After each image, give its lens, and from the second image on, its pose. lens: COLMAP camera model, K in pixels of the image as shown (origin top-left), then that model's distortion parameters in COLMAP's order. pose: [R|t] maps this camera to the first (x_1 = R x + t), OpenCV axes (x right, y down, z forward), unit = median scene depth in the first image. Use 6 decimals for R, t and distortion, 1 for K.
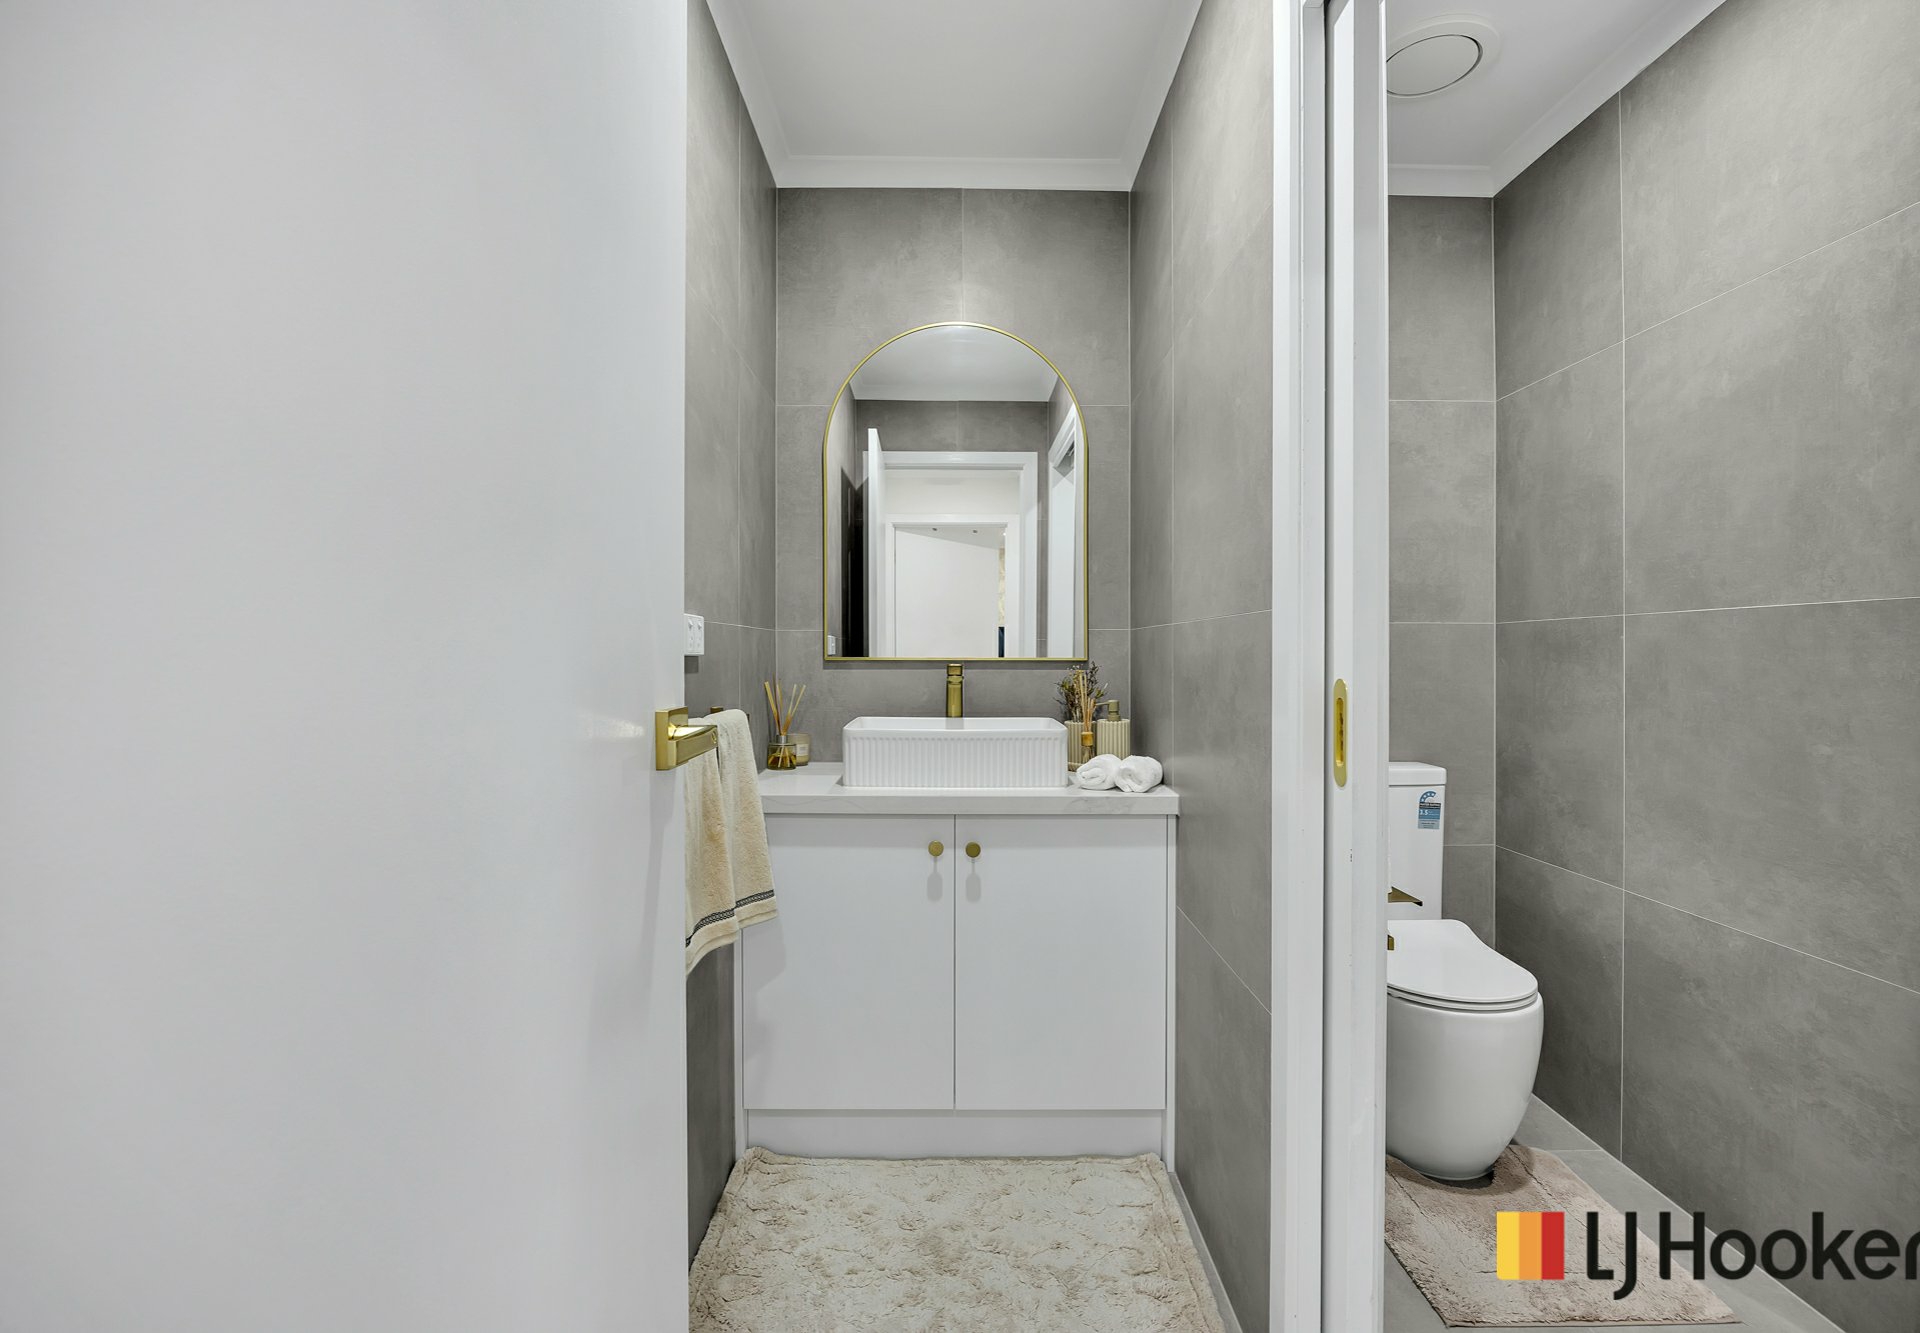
lens RADIAL K [[711.5, 0, 960.0], [0, 711.5, 666.5], [0, 0, 1]] dist [-0.028506, -0.000037]
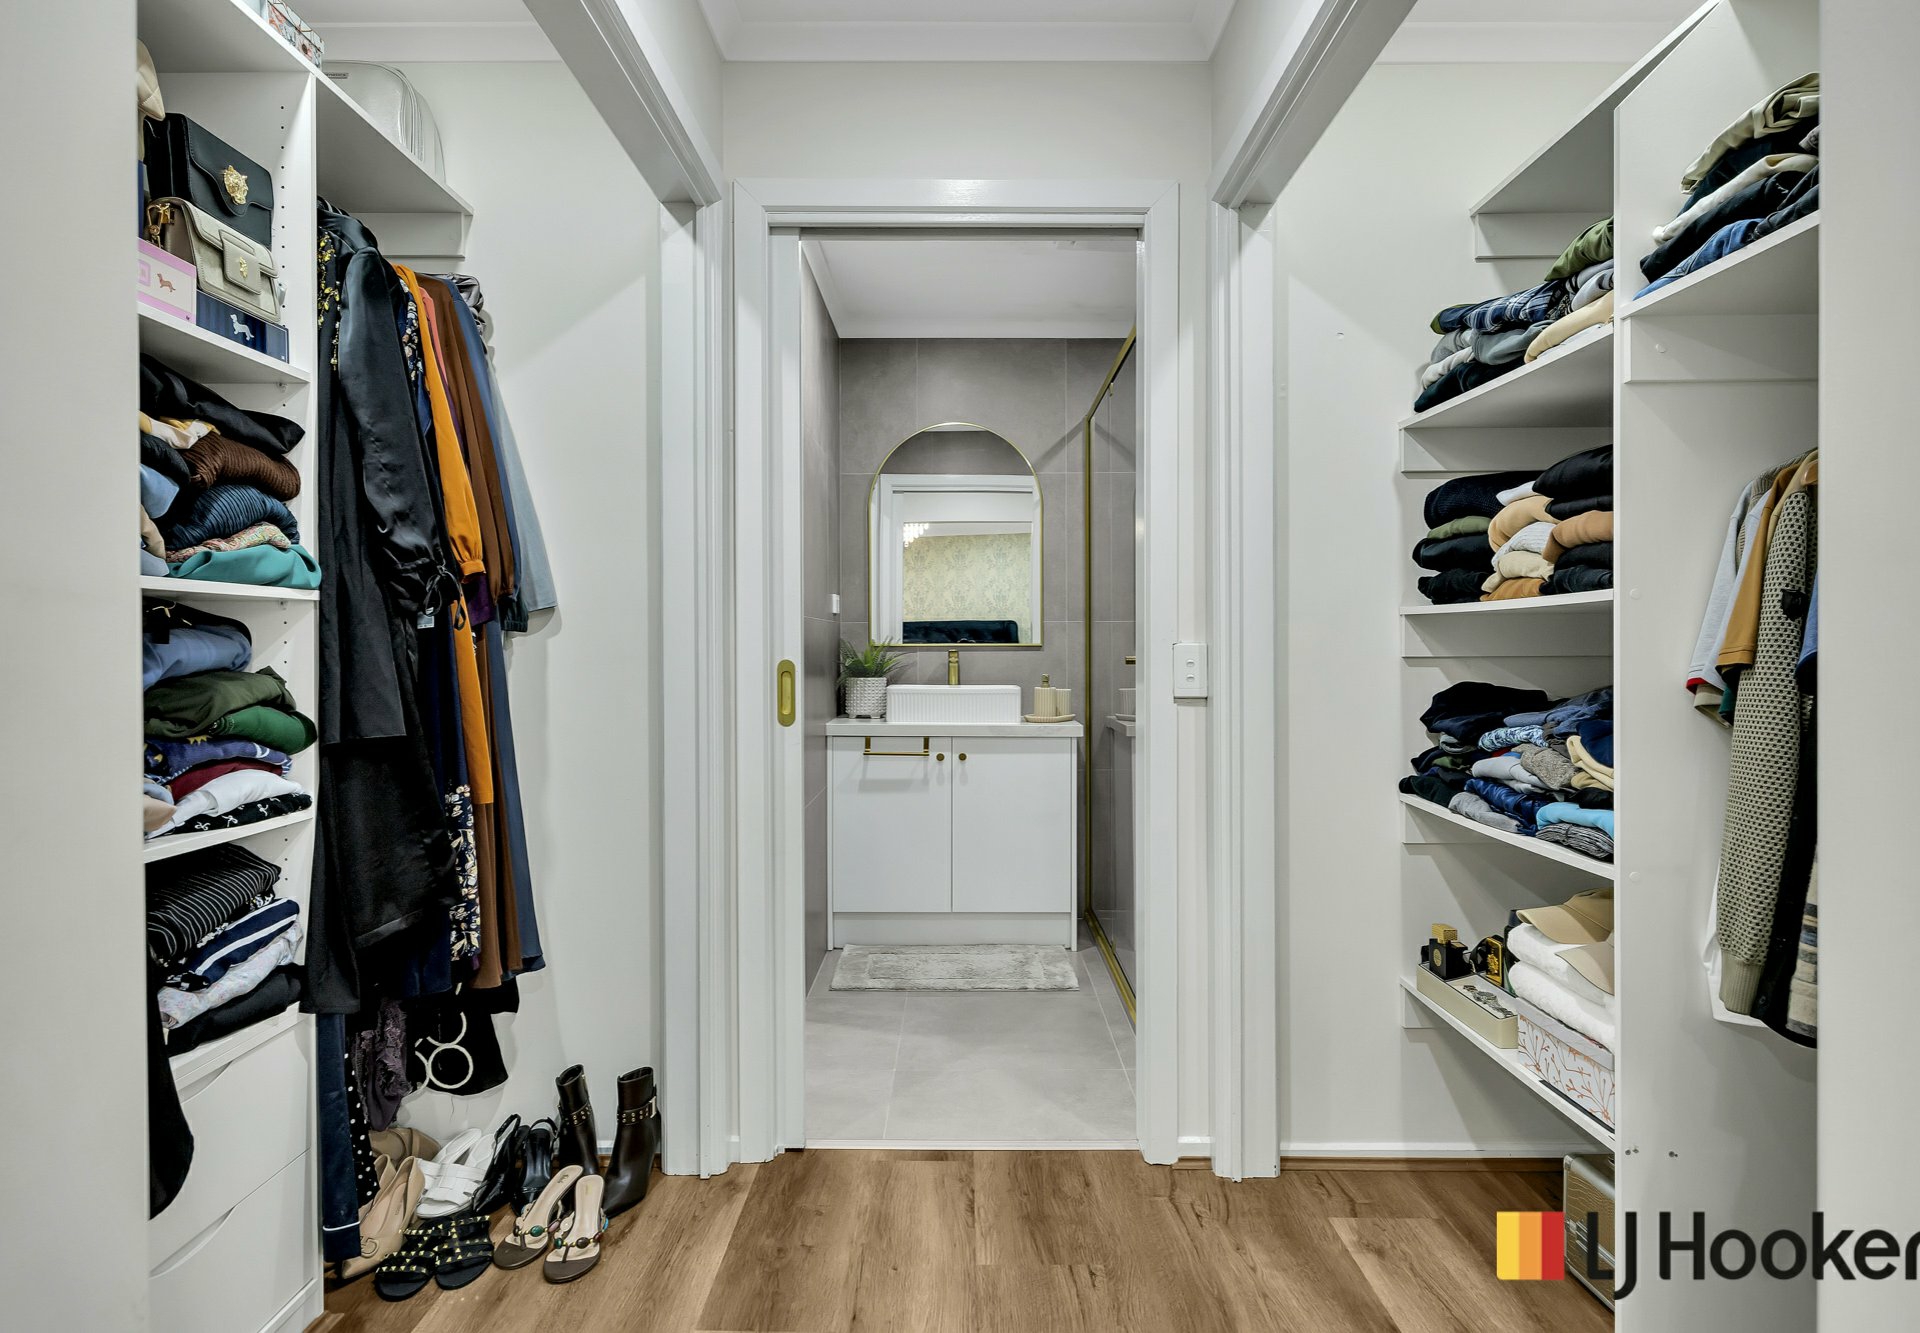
lens RADIAL K [[762.6, 0, 960.0], [0, 762.6, 666.5], [0, 0, 1]] dist [-0.001062, 0.000092]
pose [[0.999956, 0.004986, -0.007943, 0.025817], [-0.004776, 0.999643, 0.026304, -0.016830], [0.008071, -0.026265, 0.999622, -0.880247]]
